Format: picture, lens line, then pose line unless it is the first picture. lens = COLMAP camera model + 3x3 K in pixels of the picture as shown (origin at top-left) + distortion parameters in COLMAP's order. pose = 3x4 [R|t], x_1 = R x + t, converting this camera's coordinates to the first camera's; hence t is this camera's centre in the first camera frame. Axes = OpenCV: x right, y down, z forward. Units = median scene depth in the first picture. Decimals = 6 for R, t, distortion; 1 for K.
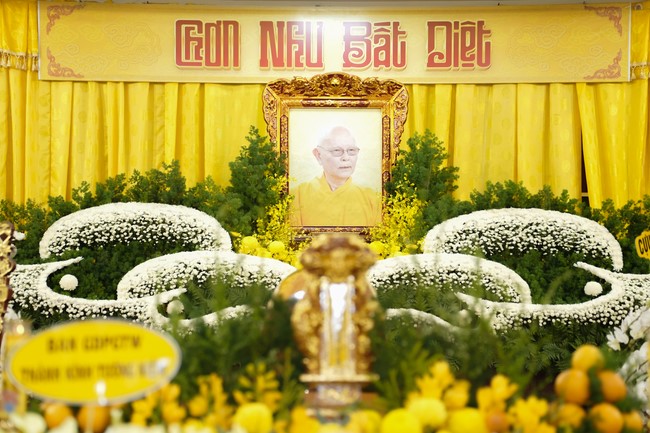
lens RADIAL K [[1788.1, 0, 319.1], [0, 1788.1, 207.2], [0, 0, 1]] dist [0.933921, 0.000000]
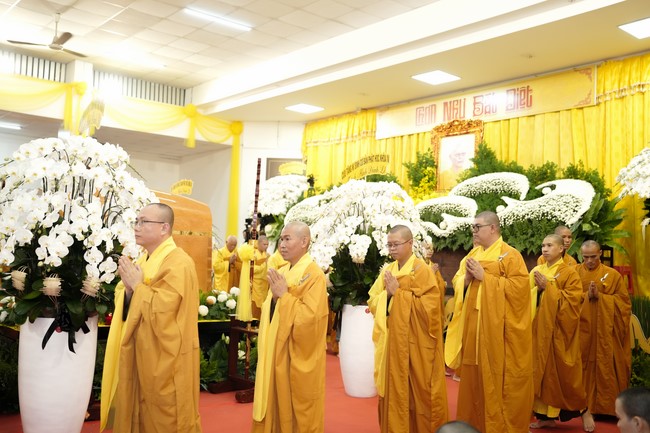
lens RADIAL K [[648.6, 0, 325.2], [0, 648.6, 216.6], [0, 0, 1]] dist [0.002954, 0.000000]
pose [[0.651679, -0.025633, -0.758062, 0.504050], [0.016020, 0.999671, -0.020031, 0.057671], [0.758326, 0.000909, 0.651875, 0.360858]]
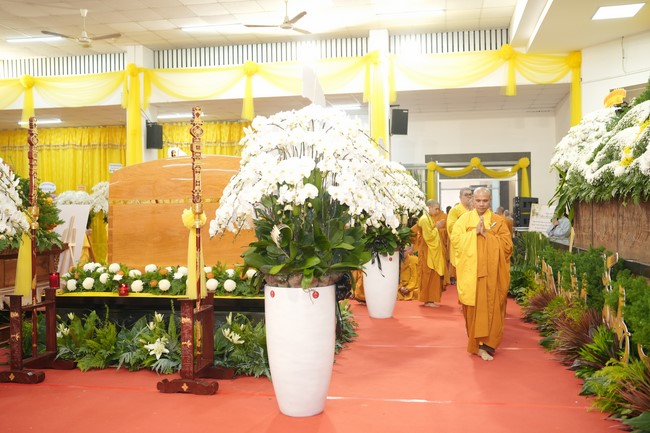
lens RADIAL K [[648.6, 0, 324.9], [0, 648.6, 215.7], [0, 0, 1]] dist [0.002954, 0.000000]
pose [[-0.194669, -0.005286, -0.980855, 0.489586], [0.068660, 0.997459, -0.019002, 0.084417], [0.978463, -0.071045, -0.193812, 0.785745]]
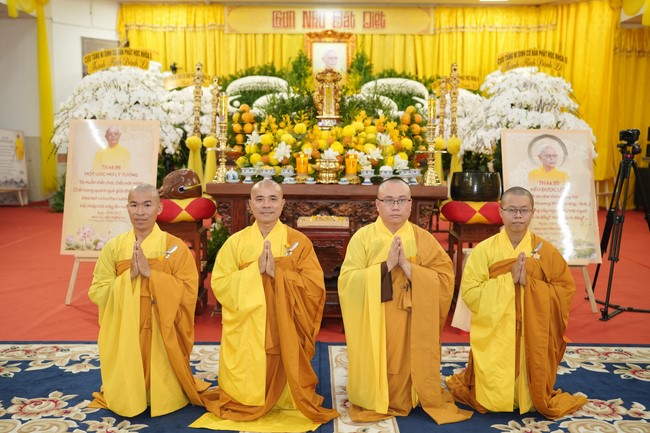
lens RADIAL K [[648.6, 0, 323.0], [0, 648.6, 207.9], [0, 0, 1]] dist [0.002954, 0.000000]
pose [[0.999996, 0.001610, -0.002270, 0.001657], [-0.001193, 0.984948, 0.172846, 0.023368], [0.002514, -0.172843, 0.984946, -0.034546]]
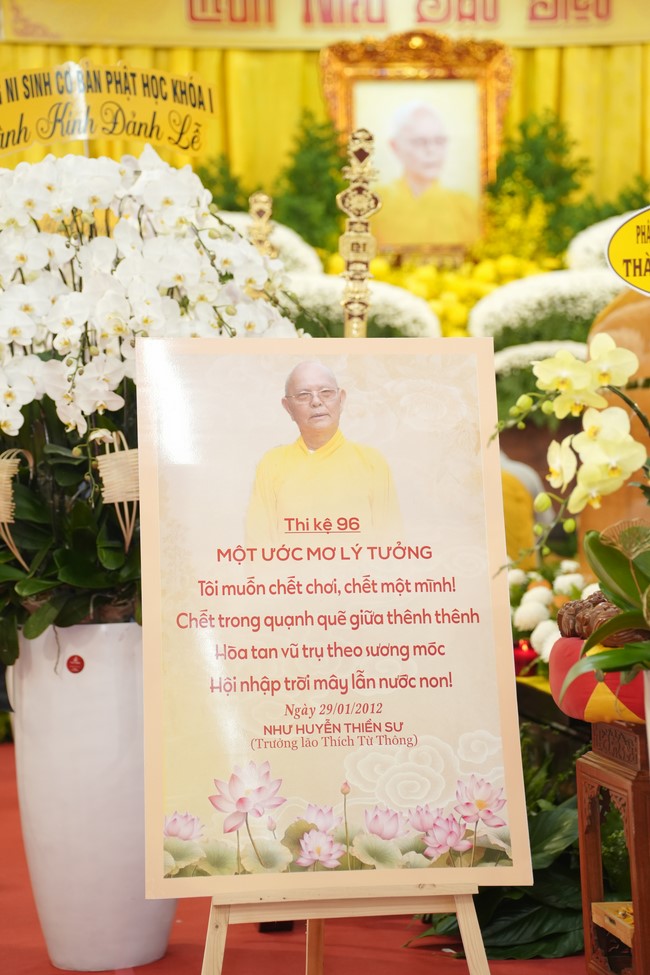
lens RADIAL K [[2398.8, 0, 317.2], [0, 2398.8, 482.4], [0, 0, 1]] dist [0.949022, 0.000000]
pose [[0.986053, -0.029756, 0.163751, -0.201861], [0.018068, 0.997211, 0.072409, 0.035228], [-0.165449, -0.068441, 0.983841, 0.001541]]
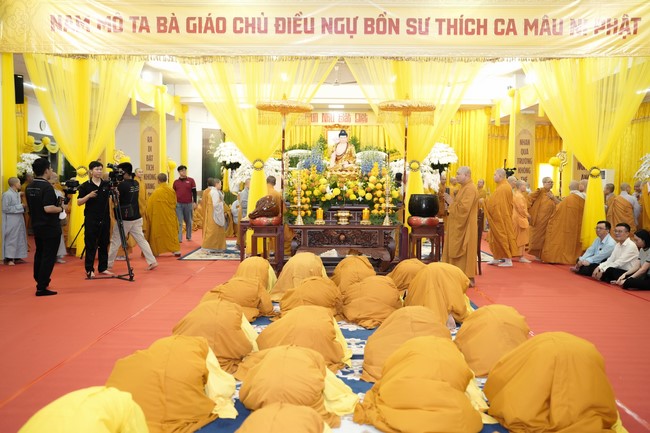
lens RADIAL K [[648.6, 0, 340.0], [0, 648.6, 222.2], [0, 0, 1]] dist [0.002954, 0.000000]
pose [[0.999904, -0.002389, 0.013655, -0.007834], [0.000685, 0.992348, 0.123473, -0.024737], [-0.013845, -0.123452, 0.992254, -0.862847]]
